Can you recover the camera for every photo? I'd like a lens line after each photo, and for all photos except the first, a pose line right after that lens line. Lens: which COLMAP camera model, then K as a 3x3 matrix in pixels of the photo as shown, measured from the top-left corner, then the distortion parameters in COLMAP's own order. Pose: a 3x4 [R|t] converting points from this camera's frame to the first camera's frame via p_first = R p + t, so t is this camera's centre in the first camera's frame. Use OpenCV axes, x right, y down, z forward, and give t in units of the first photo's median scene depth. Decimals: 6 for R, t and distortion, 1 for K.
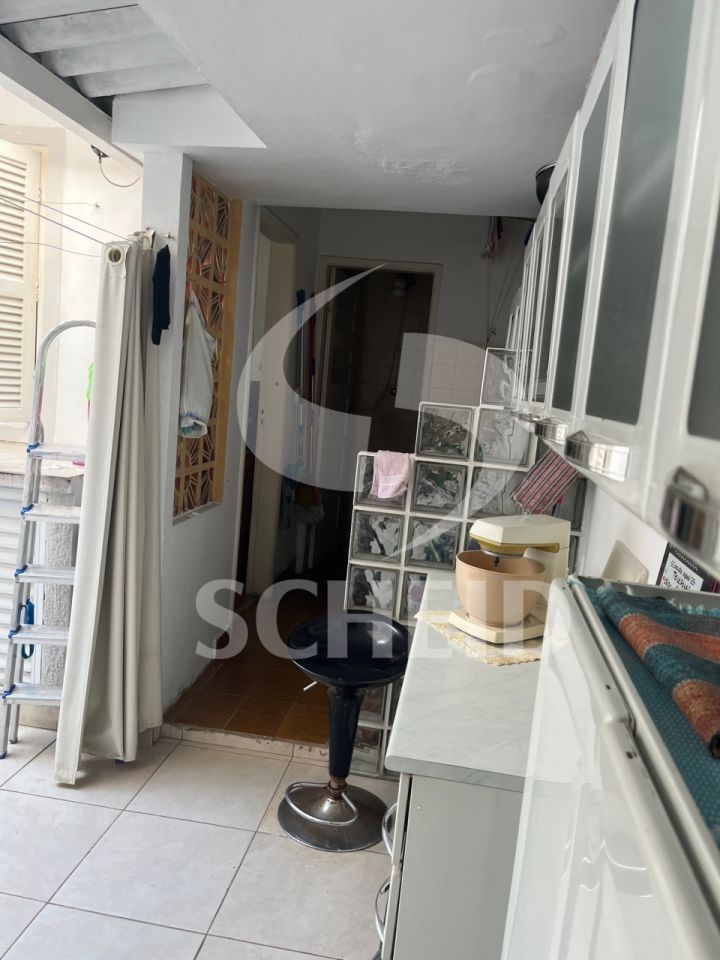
lens RADIAL K [[723.5, 0, 360.8], [0, 723.5, 472.3], [0, 0, 1]] dist [0.064542, -0.092530]
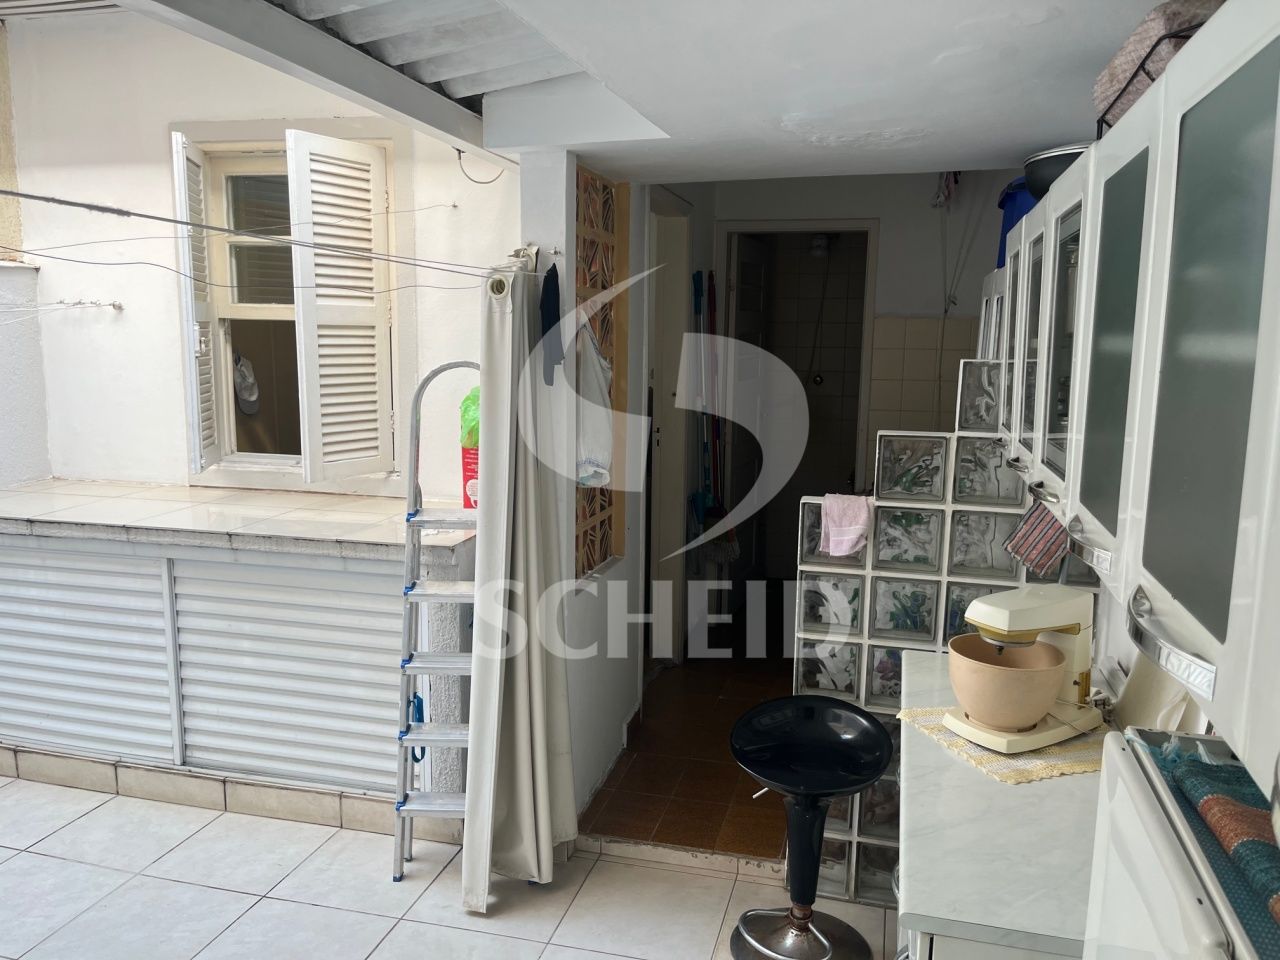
lens RADIAL K [[960.6, 0, 648.3], [0, 960.6, 487.1], [0, 0, 1]] dist [0.045431, -0.068390]
pose [[0.991088, -0.058144, -0.119847, -0.042101], [0.060458, 0.998046, 0.015755, -0.066825], [0.118697, -0.022861, 0.992667, -0.072256]]
